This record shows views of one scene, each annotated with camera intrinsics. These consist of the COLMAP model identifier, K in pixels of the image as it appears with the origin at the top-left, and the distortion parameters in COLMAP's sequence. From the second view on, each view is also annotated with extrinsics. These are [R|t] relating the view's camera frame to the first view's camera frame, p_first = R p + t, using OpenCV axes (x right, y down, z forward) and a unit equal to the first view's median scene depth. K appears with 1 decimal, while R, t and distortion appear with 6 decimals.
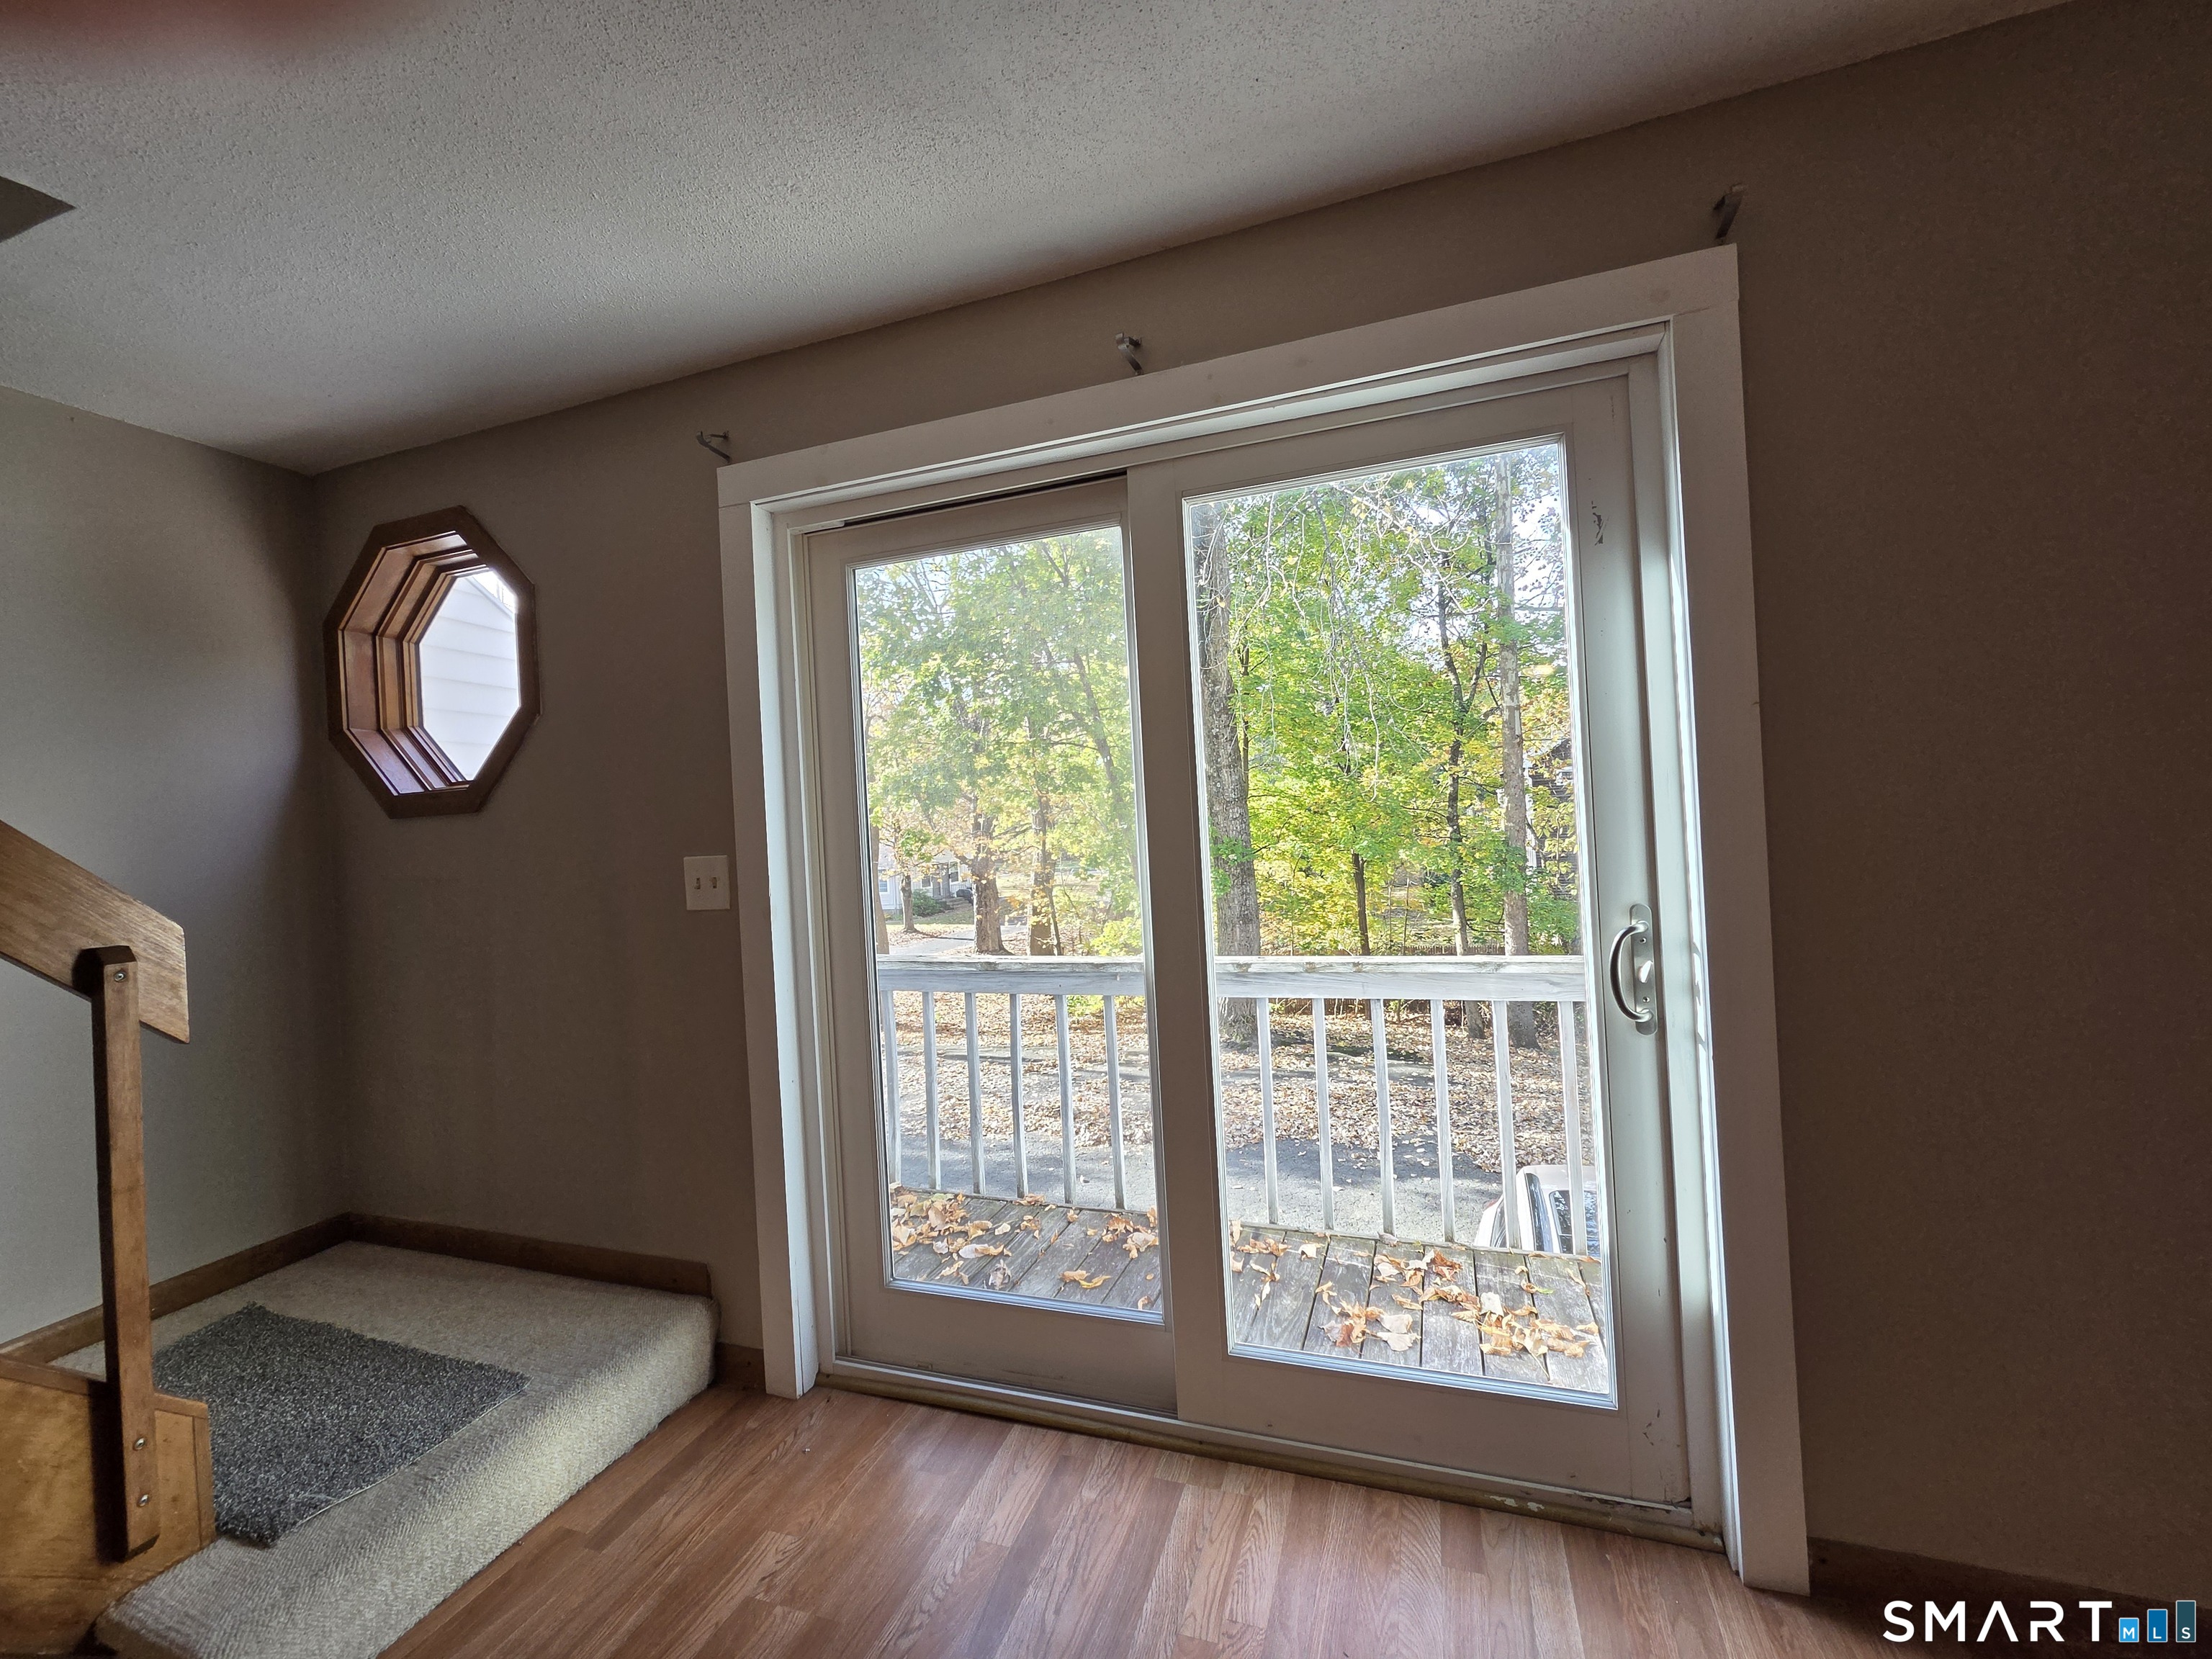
lens RADIAL K [[903.3, 0, 1115.7], [0, 903.3, 825.2], [0, 0, 1]] dist [-0.000221, -0.000242]
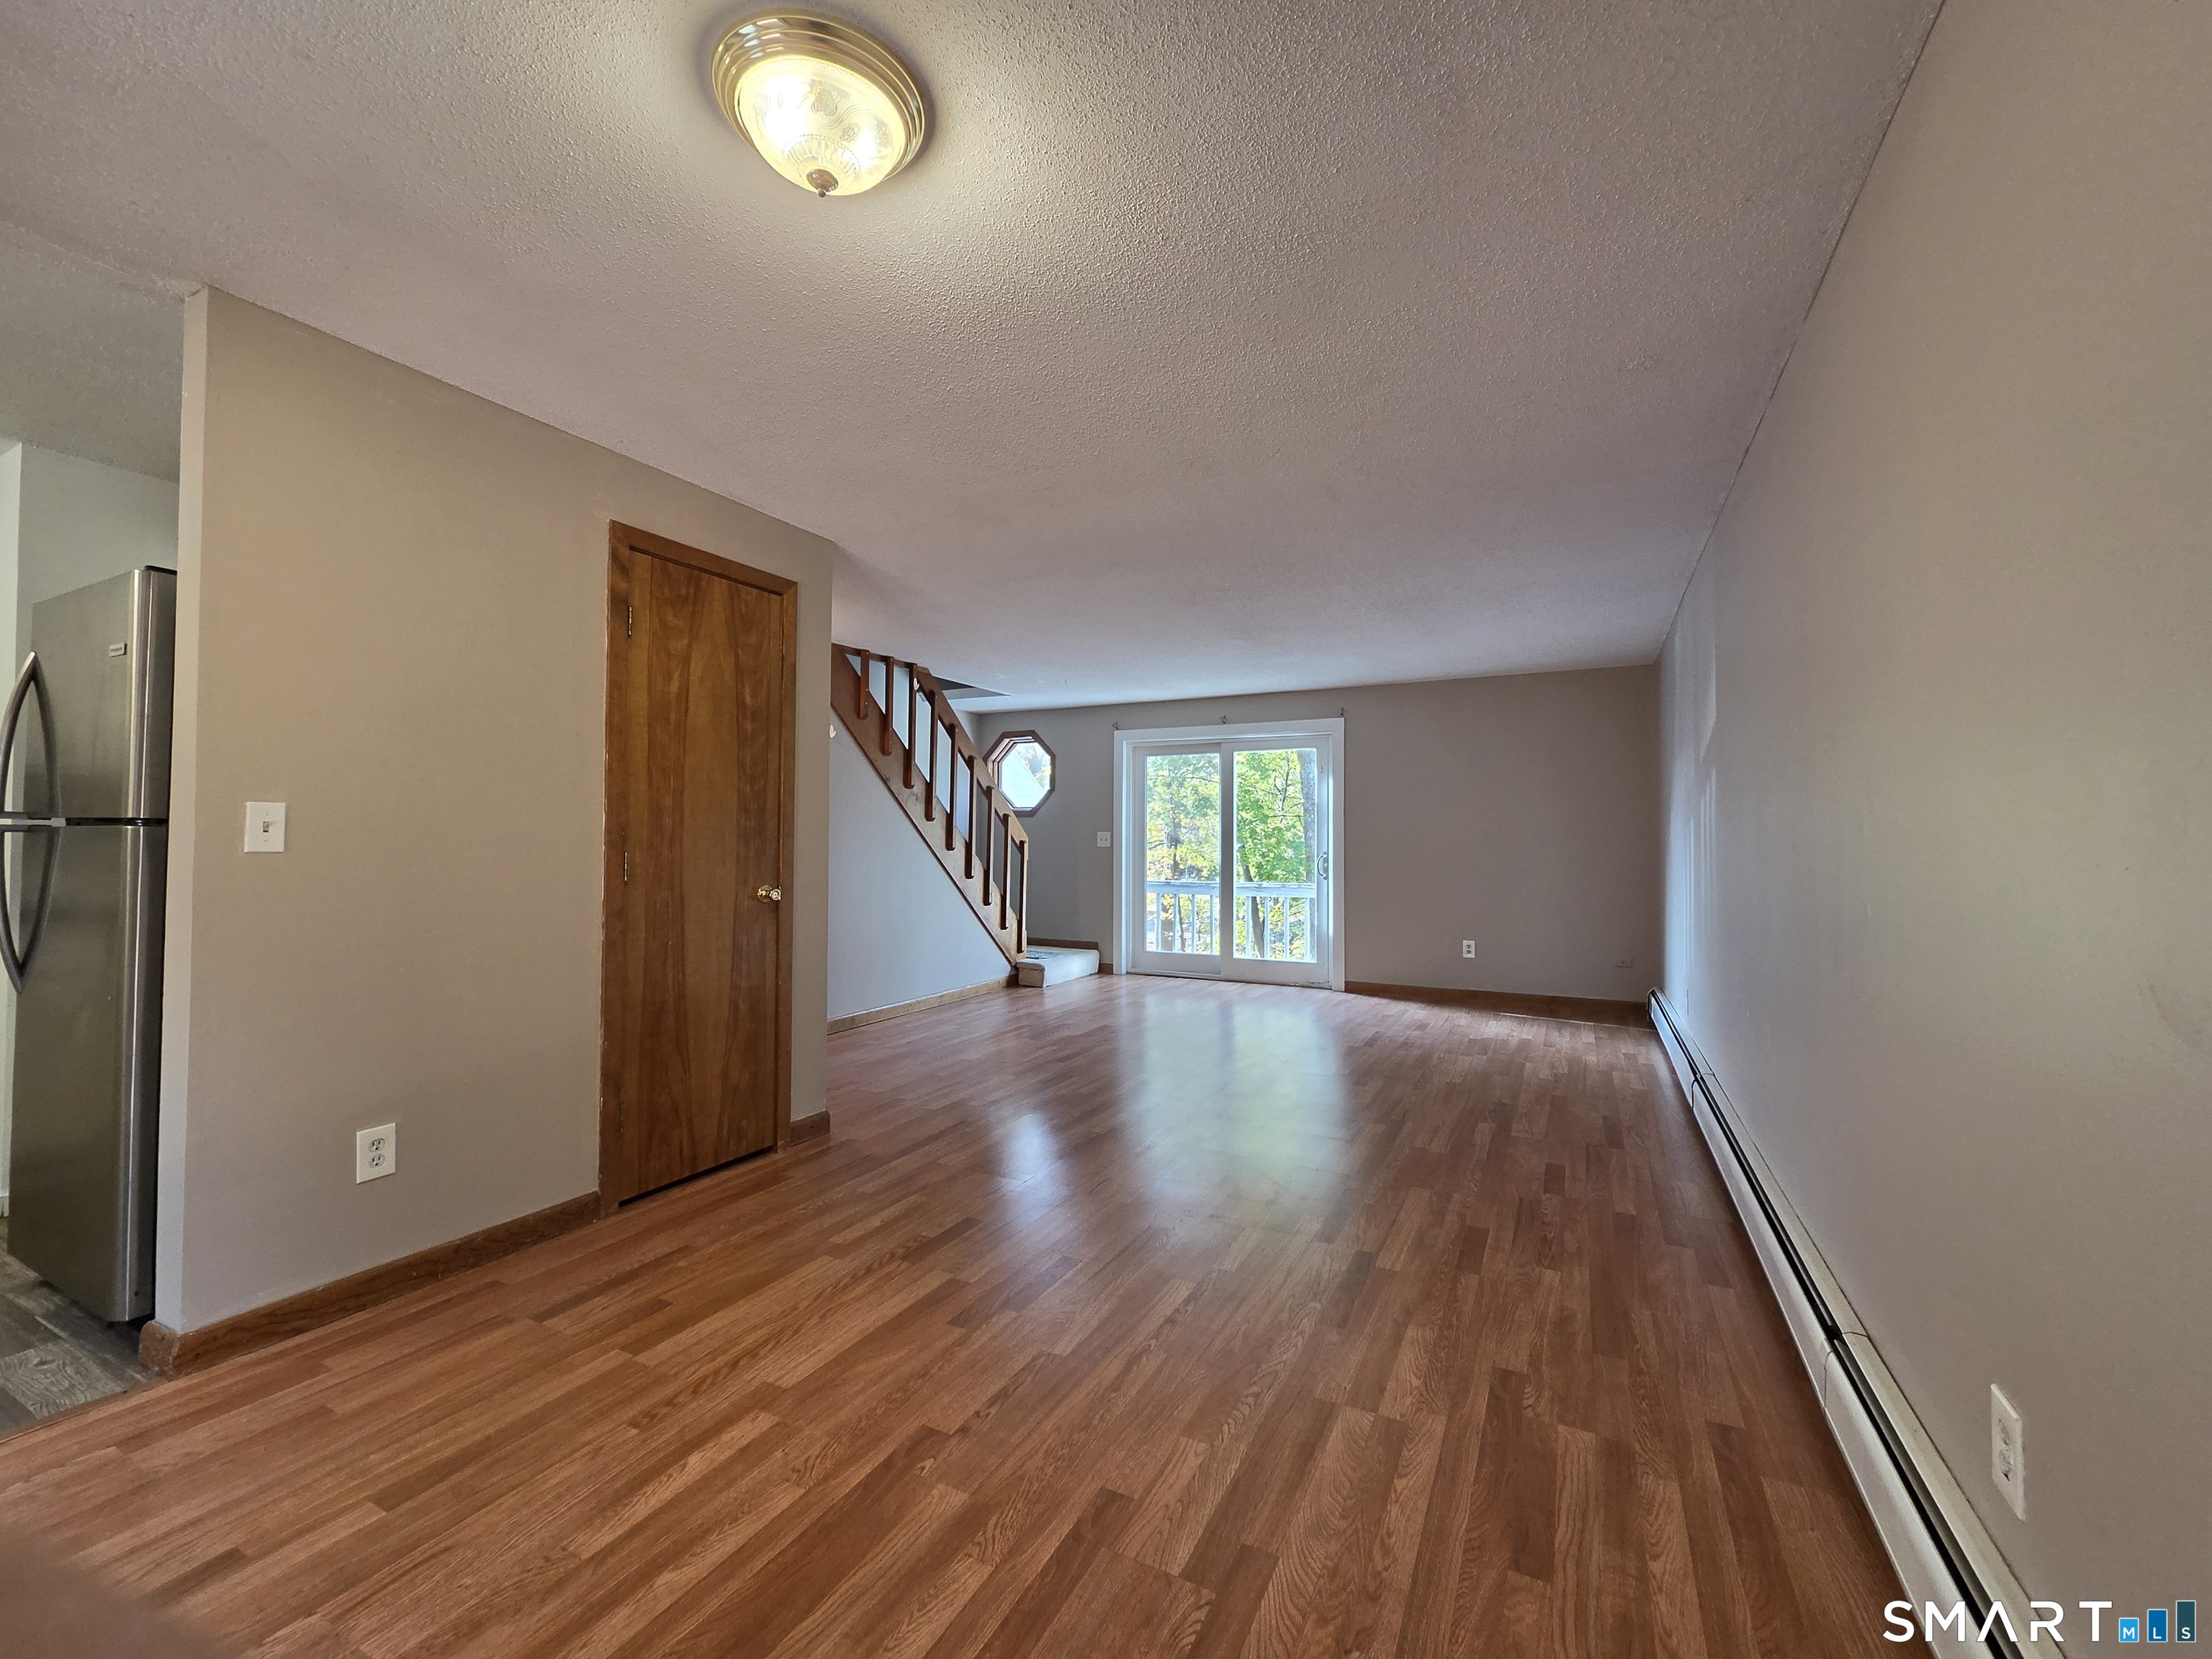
lens RADIAL K [[903.3, 0, 1115.7], [0, 903.3, 825.2], [0, 0, 1]] dist [-0.000221, -0.000242]
pose [[0.989149, 0.053848, -0.136693, 0.101994], [-0.057124, 0.998164, -0.020150, 0.077284], [0.135357, 0.027740, 0.990409, -2.673928]]
